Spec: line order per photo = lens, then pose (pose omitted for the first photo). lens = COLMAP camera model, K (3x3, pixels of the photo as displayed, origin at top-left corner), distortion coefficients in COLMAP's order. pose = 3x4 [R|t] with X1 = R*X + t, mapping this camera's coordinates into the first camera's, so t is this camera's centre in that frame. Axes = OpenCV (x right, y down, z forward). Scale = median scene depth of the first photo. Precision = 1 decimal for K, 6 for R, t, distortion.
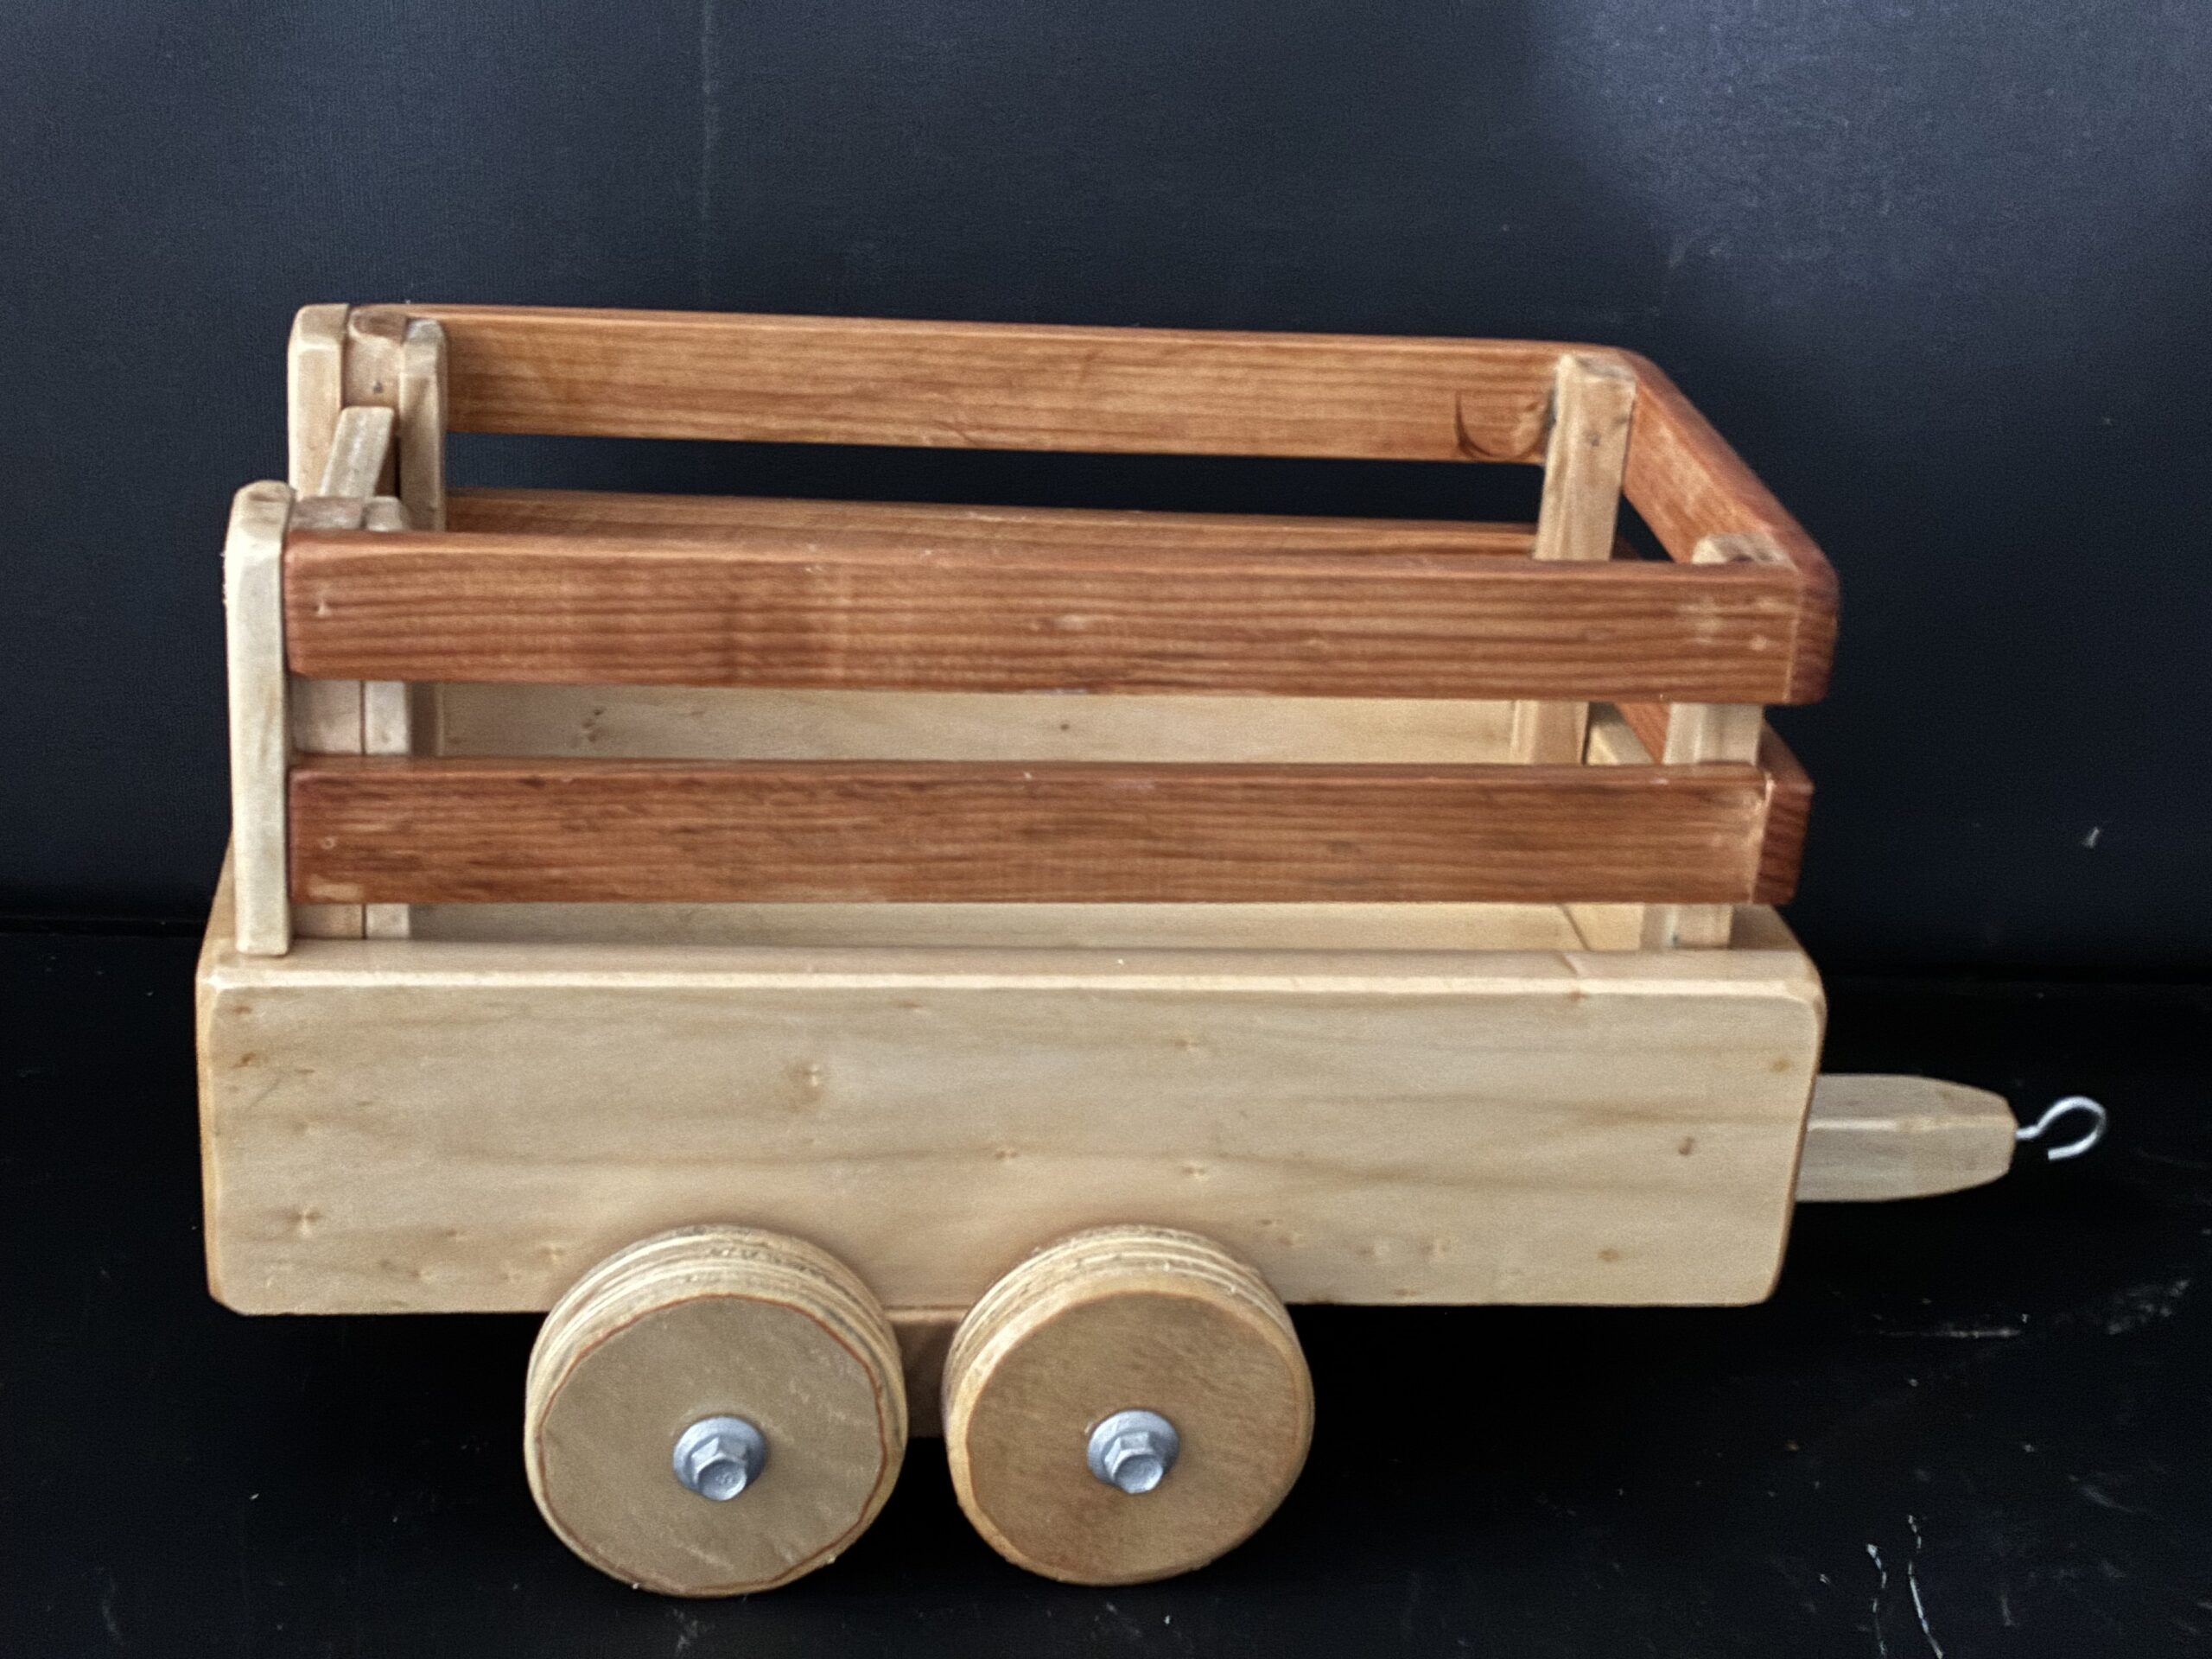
lens RADIAL K [[3337.7, 0, 1104.6], [0, 3337.7, 864.5], [0, 0, 1]] dist [0.198403, -0.002639]
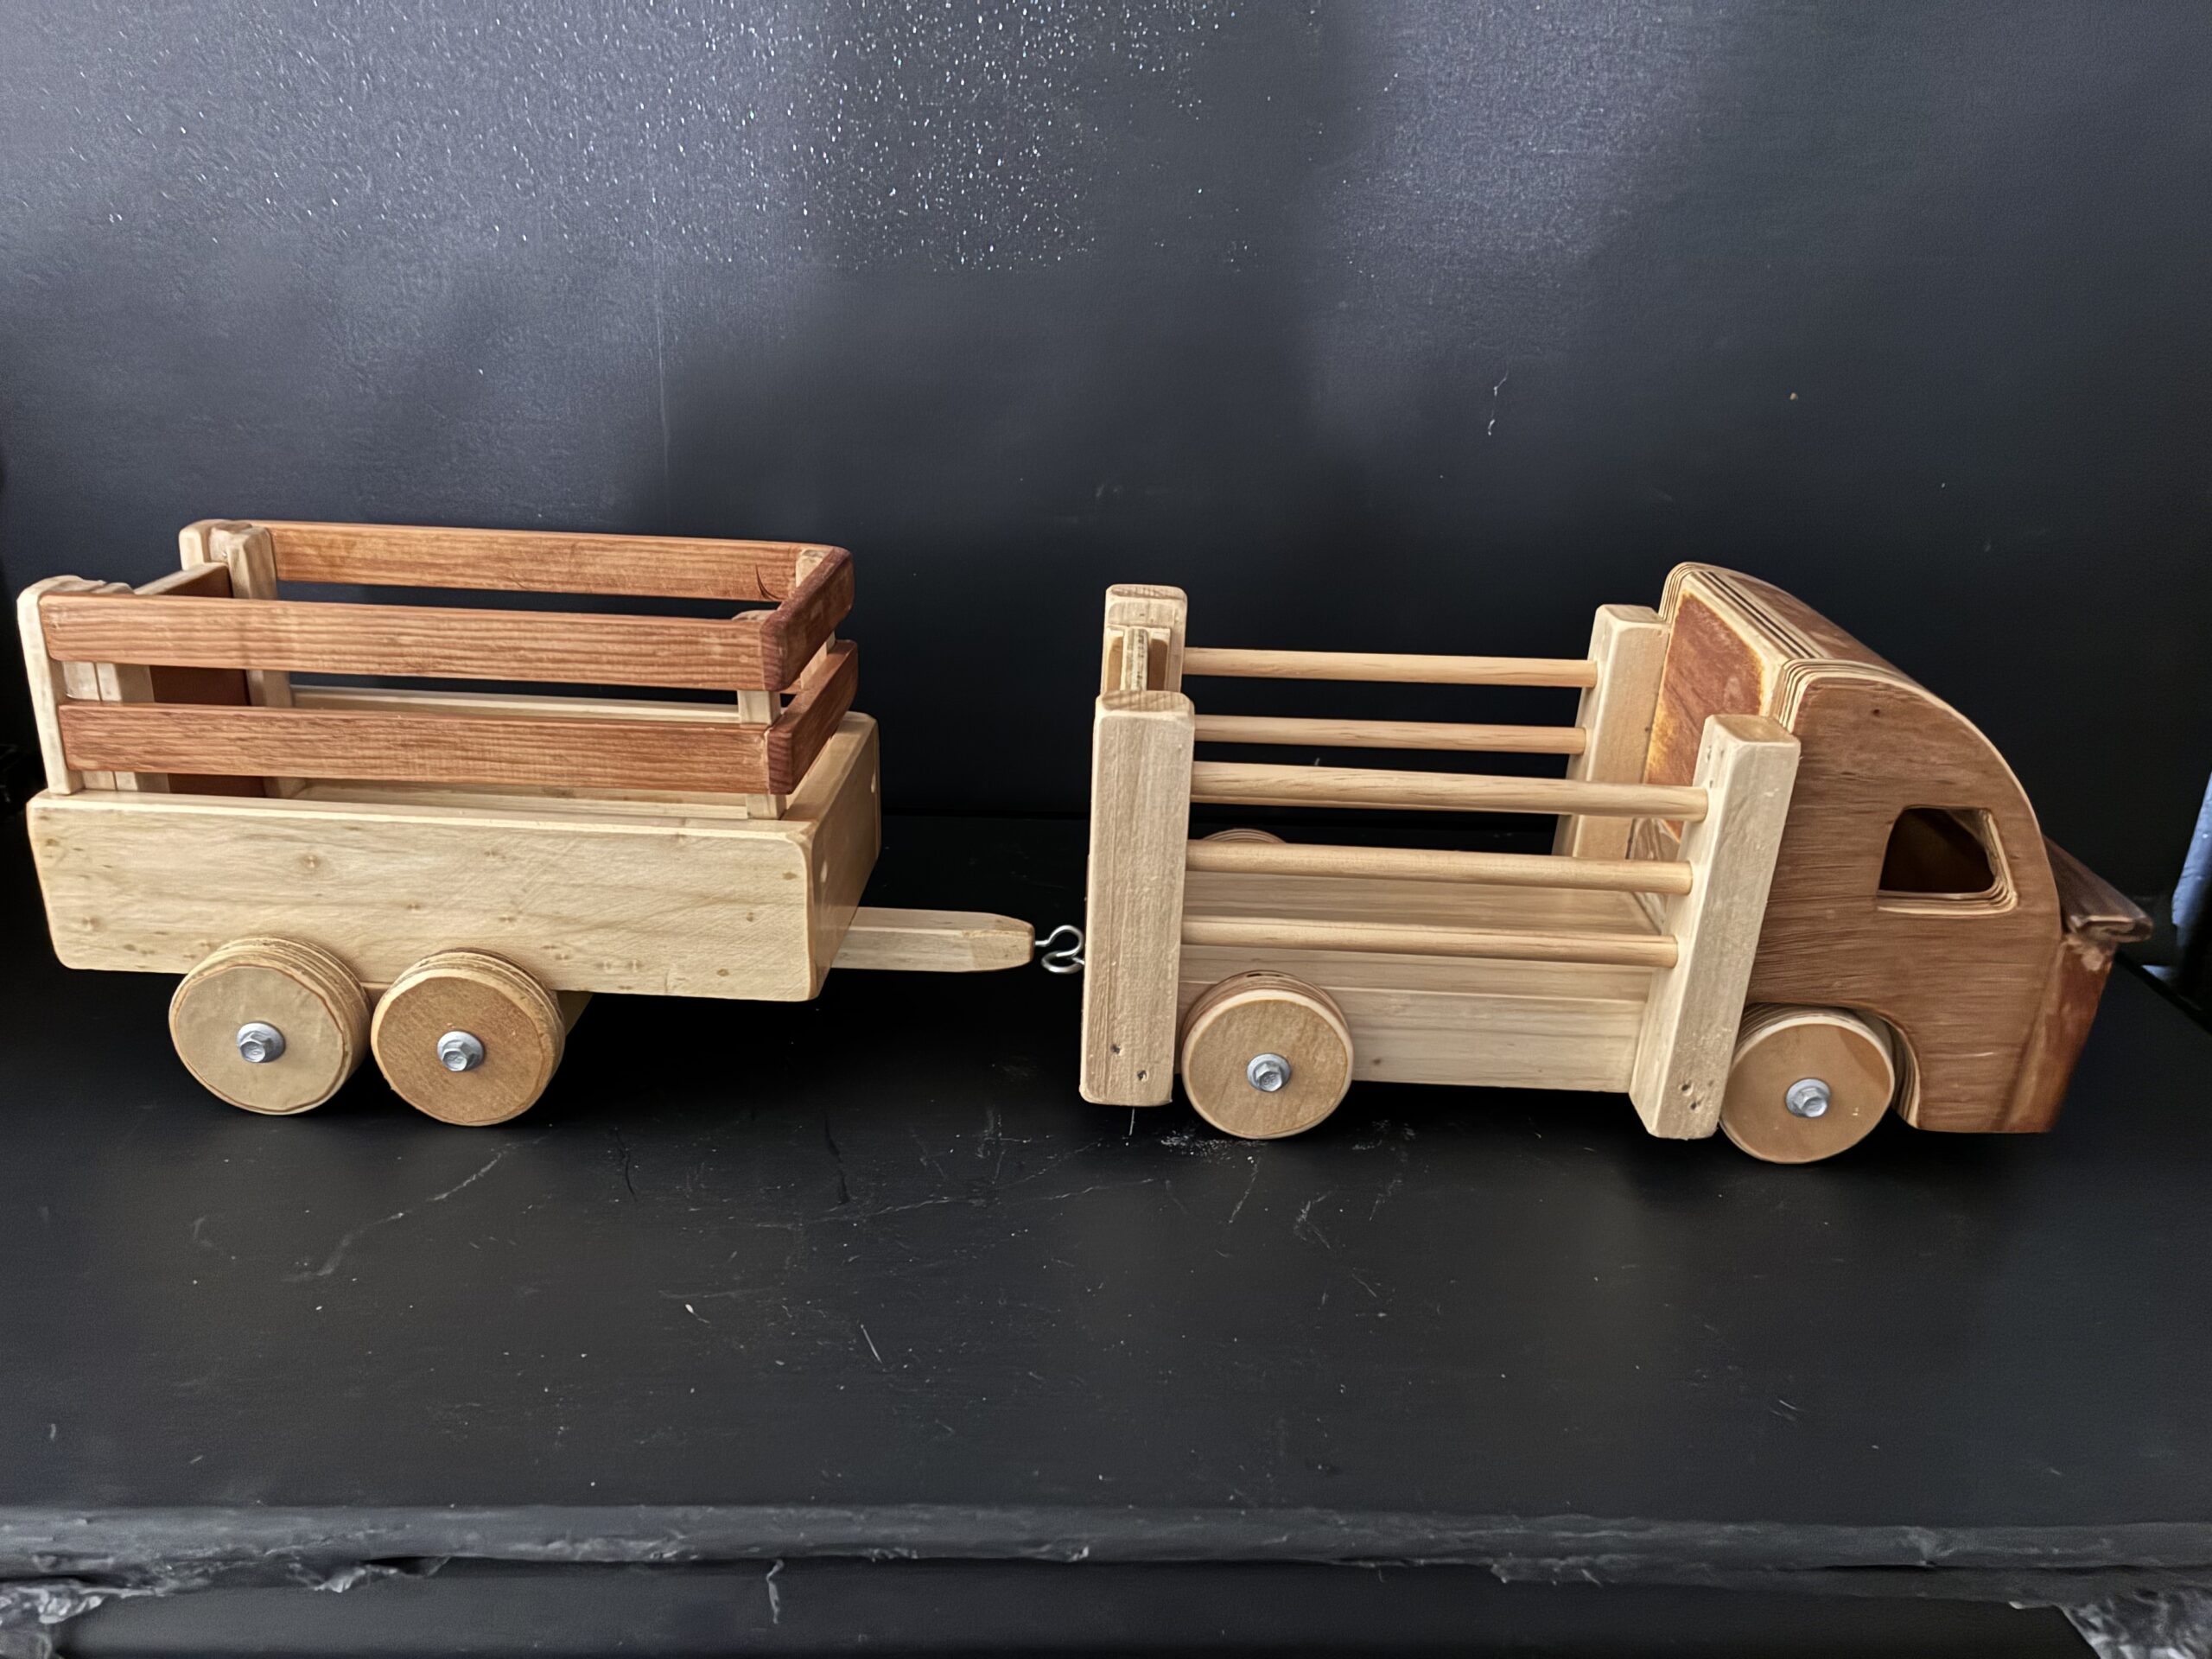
lens RADIAL K [[1696.1, 0, 1106.0], [0, 1696.1, 829.5], [0, 0, 1]] dist [0.004279, 0.002141]
pose [[0.989202, 0.022972, -0.144750, 0.549827], [-0.033712, 0.996821, -0.072189, 0.101553], [0.142631, 0.076289, 0.986831, 0.025485]]
